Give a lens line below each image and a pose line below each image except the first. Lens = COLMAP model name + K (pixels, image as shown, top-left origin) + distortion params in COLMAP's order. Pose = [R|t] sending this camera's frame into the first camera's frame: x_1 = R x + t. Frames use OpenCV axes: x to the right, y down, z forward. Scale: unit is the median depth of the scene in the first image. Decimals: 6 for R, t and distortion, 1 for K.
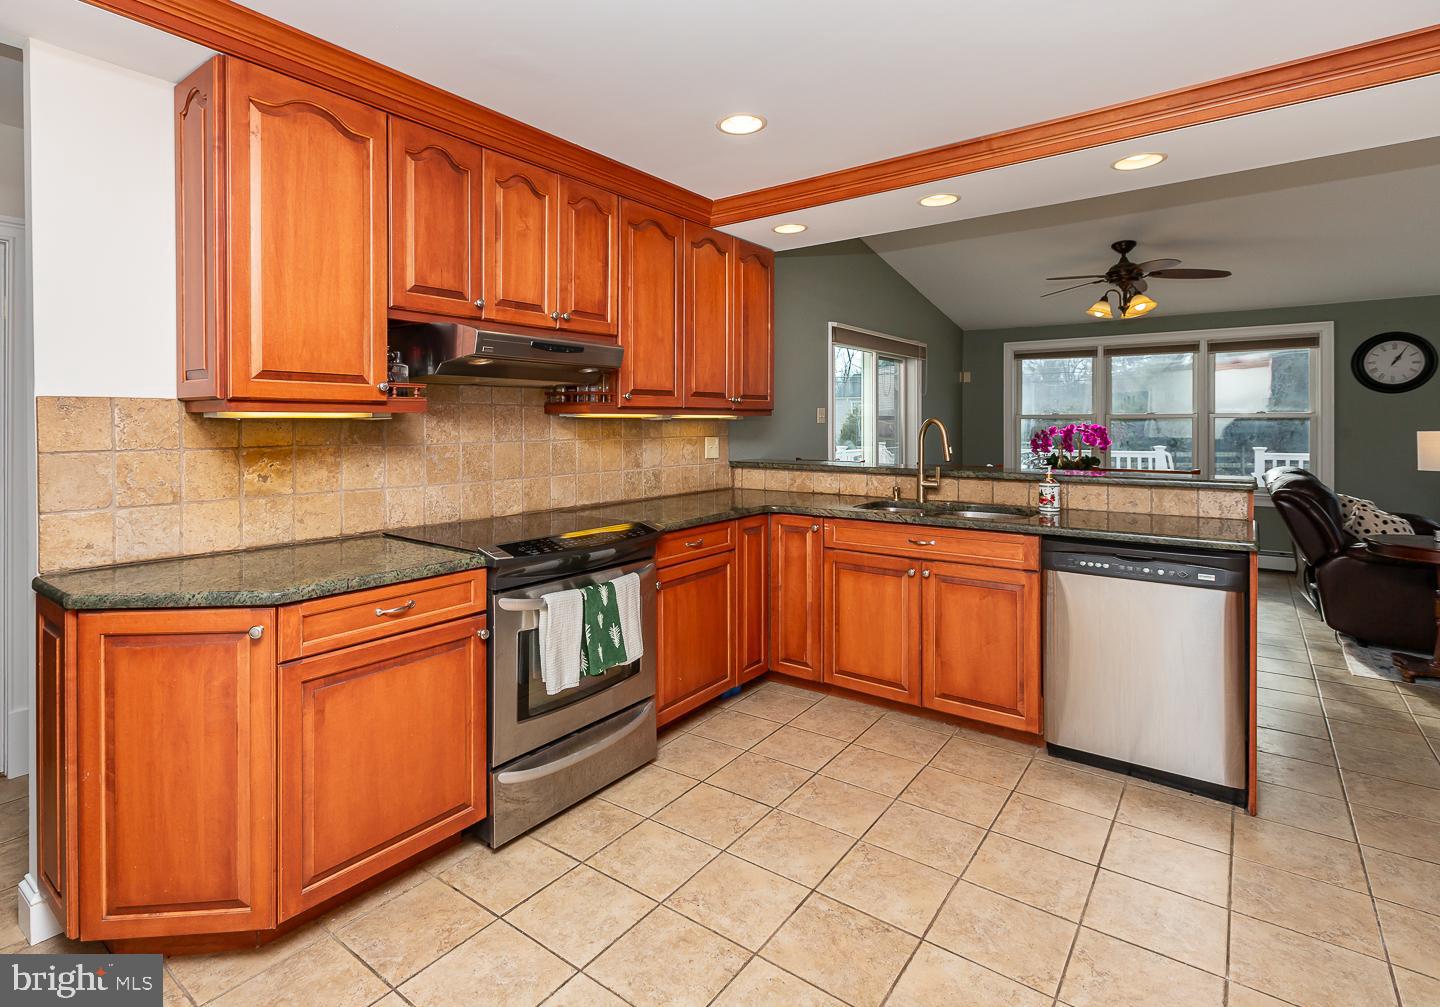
lens RADIAL K [[711.1, 0, 634.1], [0, 711.1, 501.0], [0, 0, 1]] dist [0.000559, 0.000076]
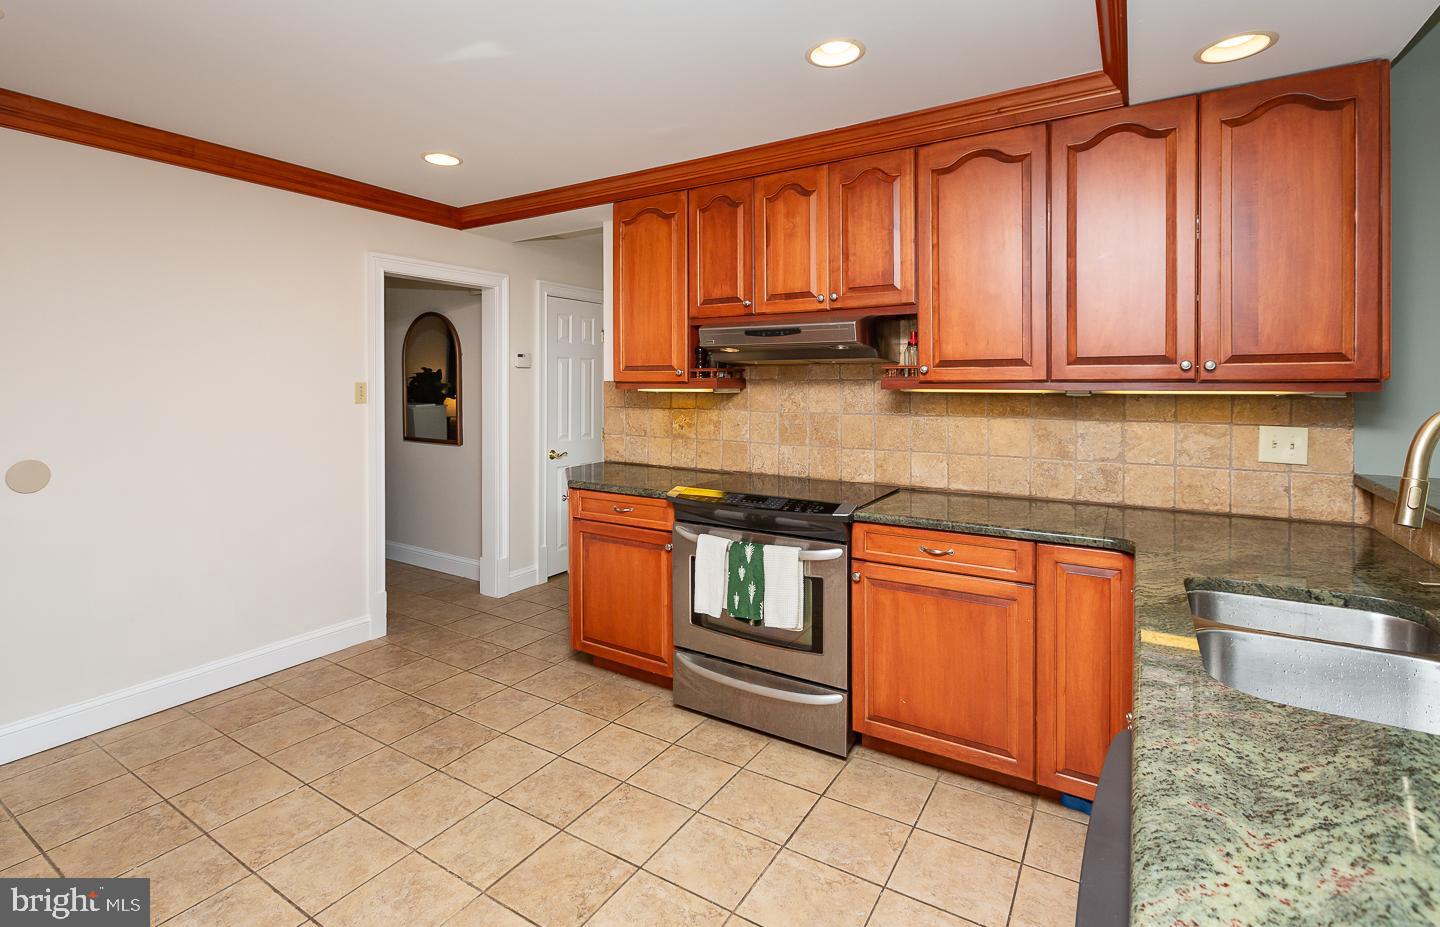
lens RADIAL K [[671.2, 0, 720.0], [0, 671.2, 463.5], [0, 0, 1]] dist [-0.000399, -0.000009]
pose [[0.137516, 0.119494, -0.983265, 1.012485], [-0.109764, 0.988421, 0.104769, -0.117206], [0.984399, 0.093520, 0.149040, 0.817698]]
